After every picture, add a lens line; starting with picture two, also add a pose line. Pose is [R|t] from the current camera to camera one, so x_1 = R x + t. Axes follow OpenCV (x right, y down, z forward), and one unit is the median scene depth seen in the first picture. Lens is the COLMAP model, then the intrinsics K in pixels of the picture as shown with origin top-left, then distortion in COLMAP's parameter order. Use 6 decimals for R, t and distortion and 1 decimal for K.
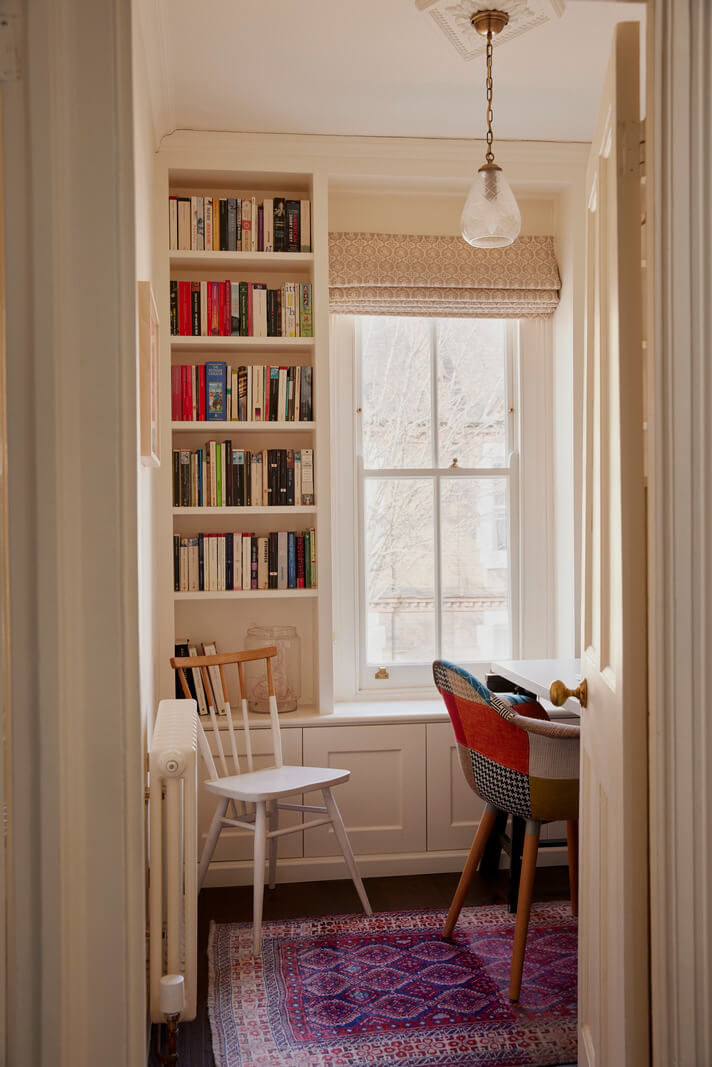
lens RADIAL K [[1029.5, 0, 357.1], [0, 1029.5, 531.4], [0, 0, 1]] dist [0.015101, 0.000000]
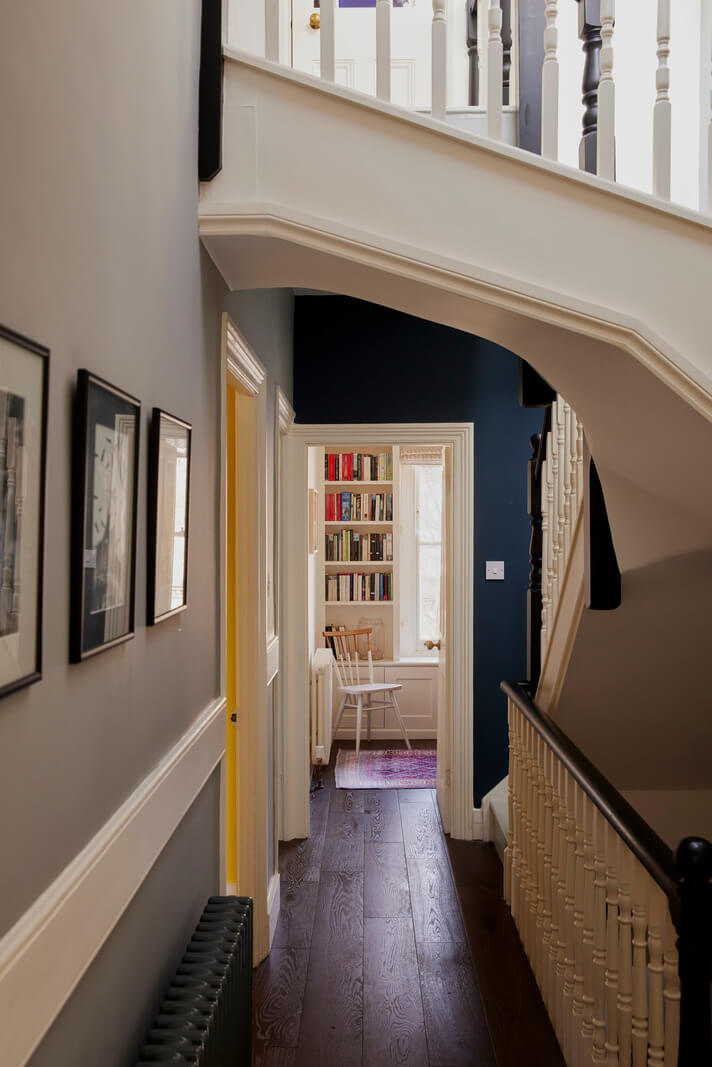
lens RADIAL K [[1029.5, 0, 355.1], [0, 1029.5, 531.2], [0, 0, 1]] dist [0.015101, 0.000000]
pose [[0.986354, 0.010759, -0.164289, 0.226940], [-0.010446, 0.999942, 0.002767, -0.090985], [0.164310, -0.001013, 0.986408, -1.067993]]
